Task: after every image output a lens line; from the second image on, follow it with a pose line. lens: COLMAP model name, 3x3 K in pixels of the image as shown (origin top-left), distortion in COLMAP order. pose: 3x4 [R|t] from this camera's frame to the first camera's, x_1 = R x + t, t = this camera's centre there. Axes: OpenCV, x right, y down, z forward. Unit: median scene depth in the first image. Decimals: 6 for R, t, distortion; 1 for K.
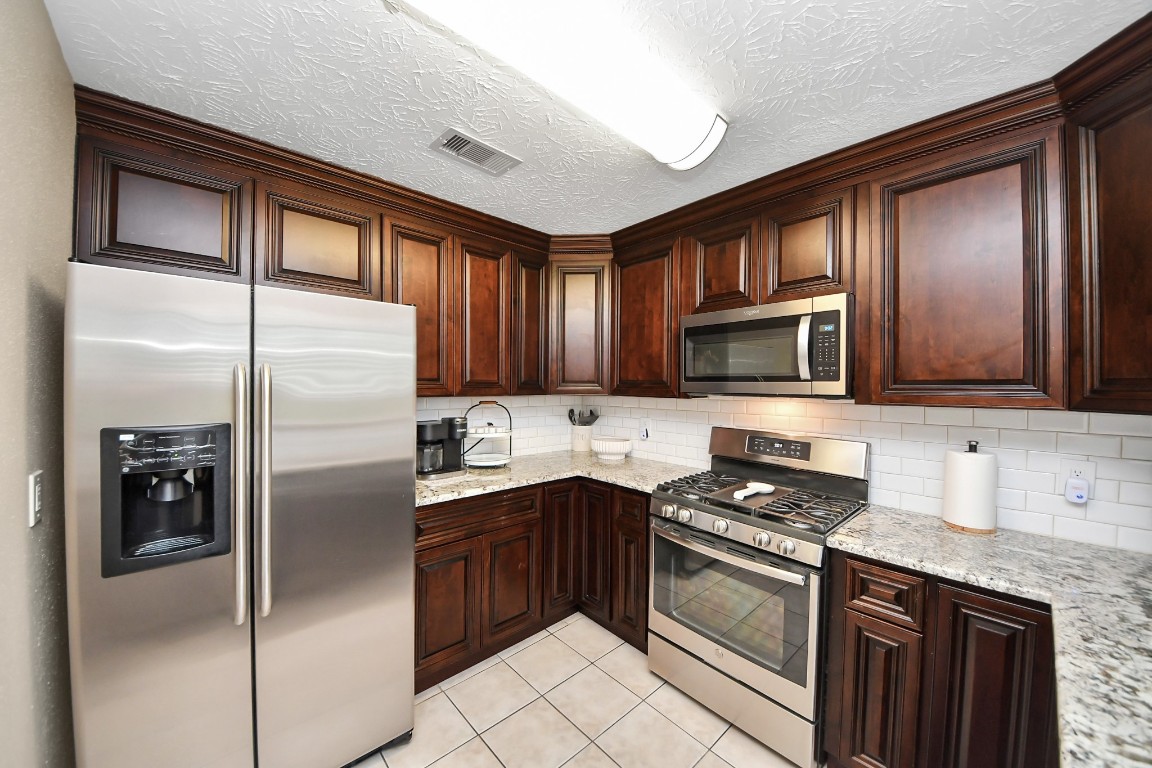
lens RADIAL K [[403.8, 0, 569.9], [0, 403.8, 384.7], [0, 0, 1]] dist [0.015244, -0.013904]
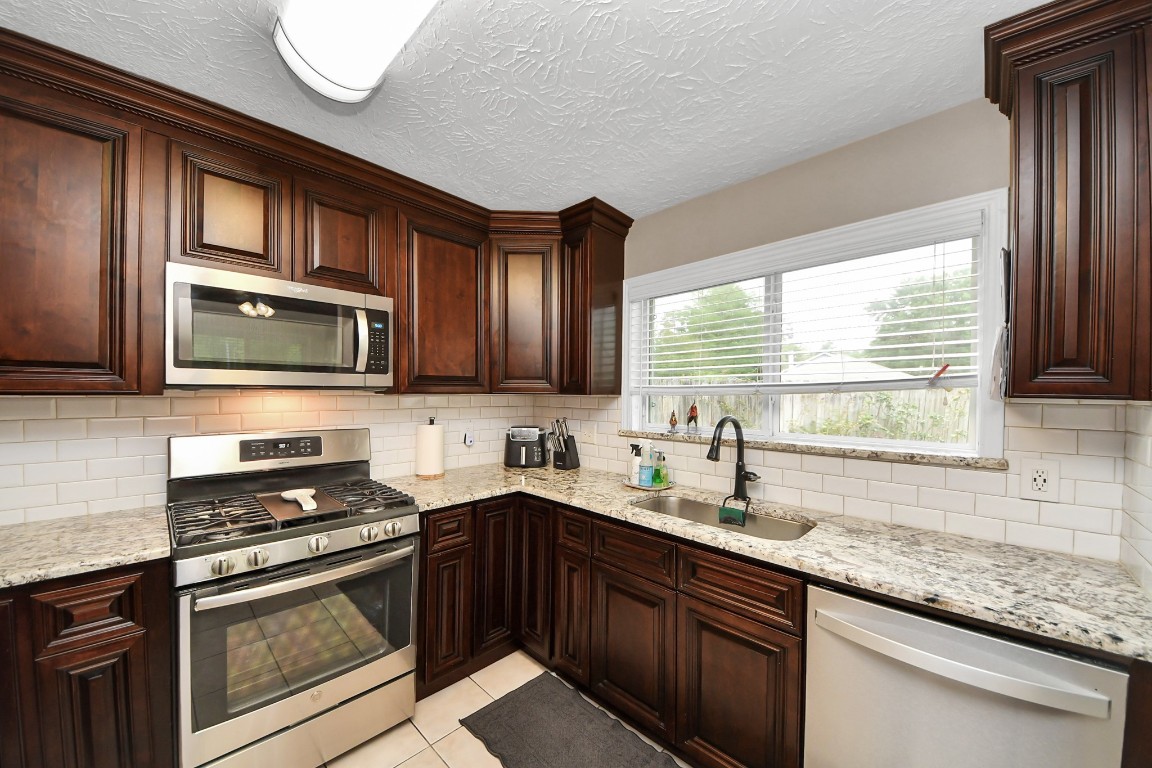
lens RADIAL K [[406.2, 0, 571.5], [0, 406.2, 395.8], [0, 0, 1]] dist [0.024590, -0.014720]
pose [[-0.058682, -0.022496, 0.998023, -0.421313], [-0.010616, 0.999704, 0.021910, 0.016793], [-0.998220, -0.009310, -0.058903, 0.449025]]
